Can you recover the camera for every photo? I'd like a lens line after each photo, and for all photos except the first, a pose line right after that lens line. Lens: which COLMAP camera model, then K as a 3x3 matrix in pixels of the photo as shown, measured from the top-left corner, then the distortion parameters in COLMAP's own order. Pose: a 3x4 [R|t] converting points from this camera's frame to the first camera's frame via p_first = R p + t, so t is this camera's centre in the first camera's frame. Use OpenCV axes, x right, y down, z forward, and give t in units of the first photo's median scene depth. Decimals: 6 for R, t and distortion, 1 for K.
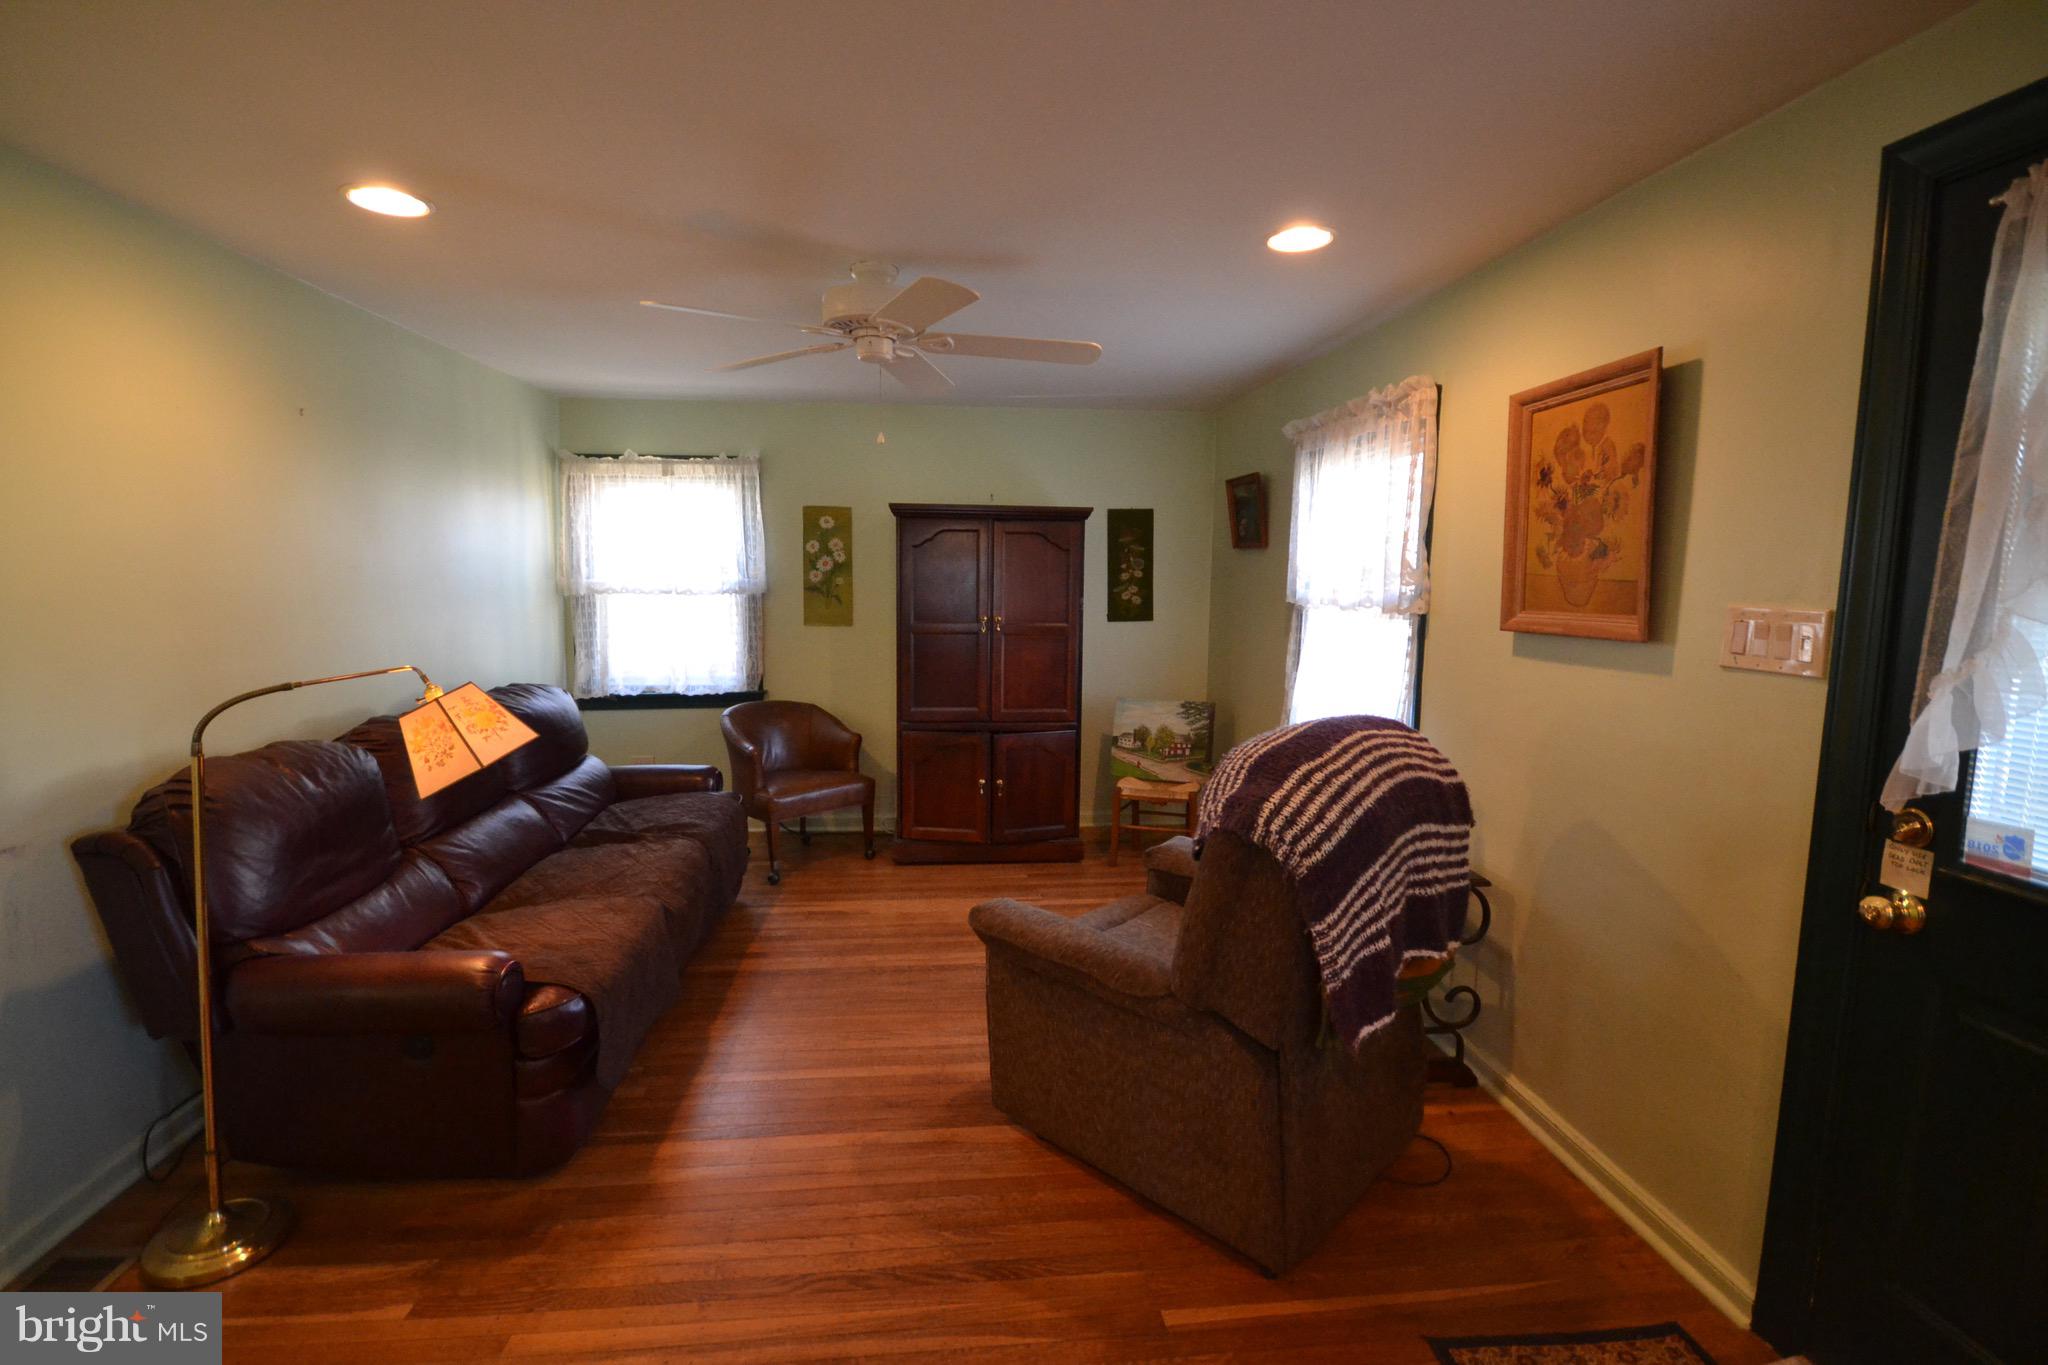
lens RADIAL K [[916.0, 0, 1013.1], [0, 916.0, 675.7], [0, 0, 1]] dist [-0.021997, 0.000638]
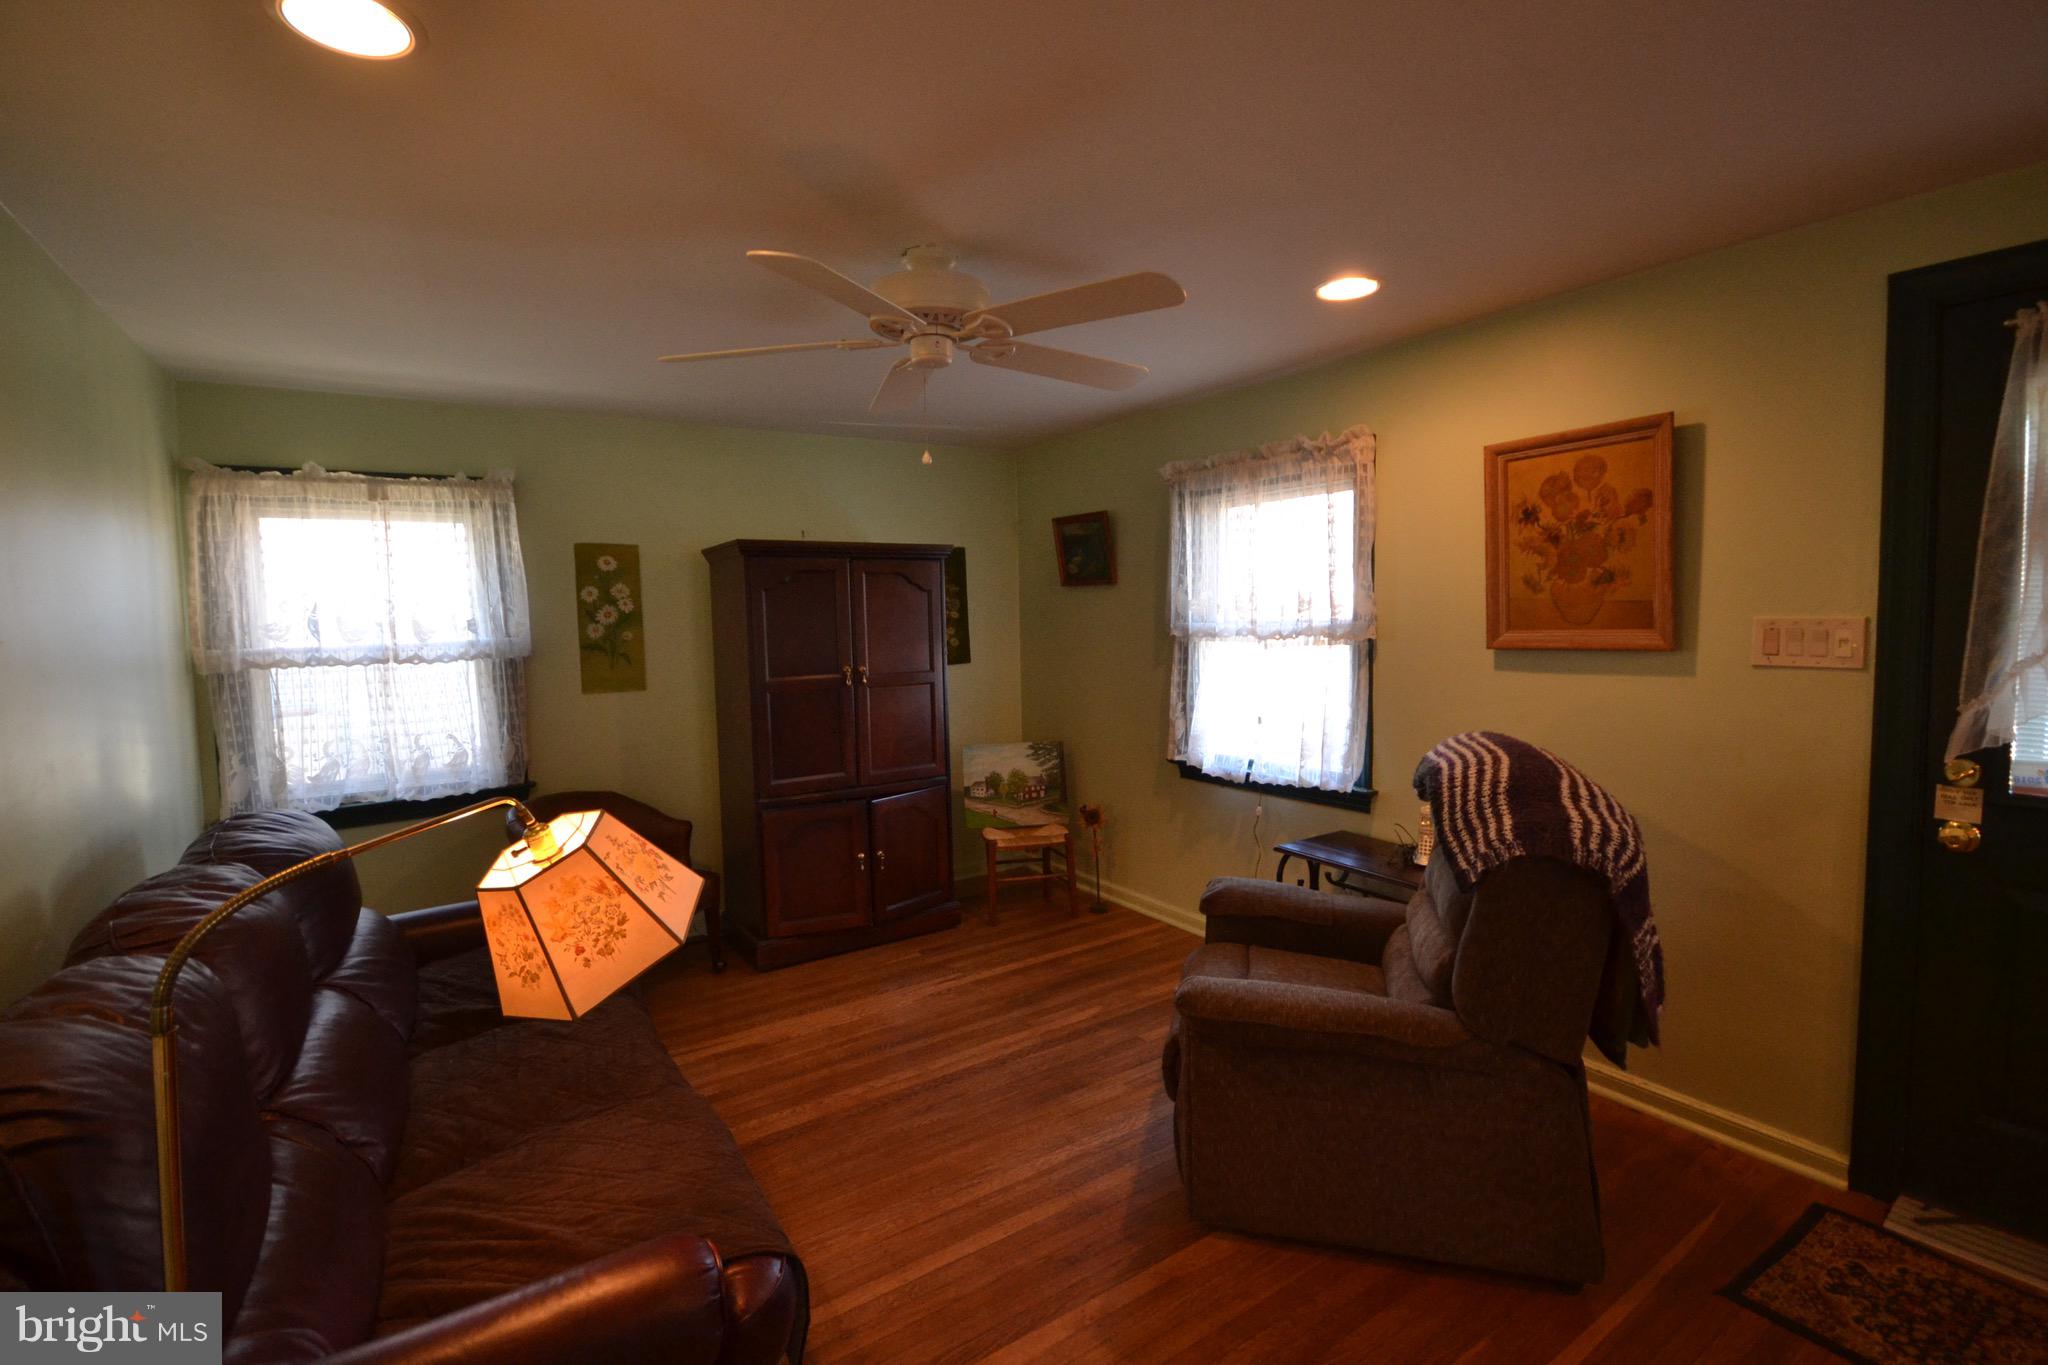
lens RADIAL K [[918.2, 0, 1008.8], [0, 918.2, 673.9], [0, 0, 1]] dist [-0.001283, -0.007381]
pose [[0.884545, -0.062775, 0.462211, -0.339737], [0.084729, 0.996042, -0.026871, -0.024736], [-0.458694, 0.062931, 0.886363, 0.163866]]
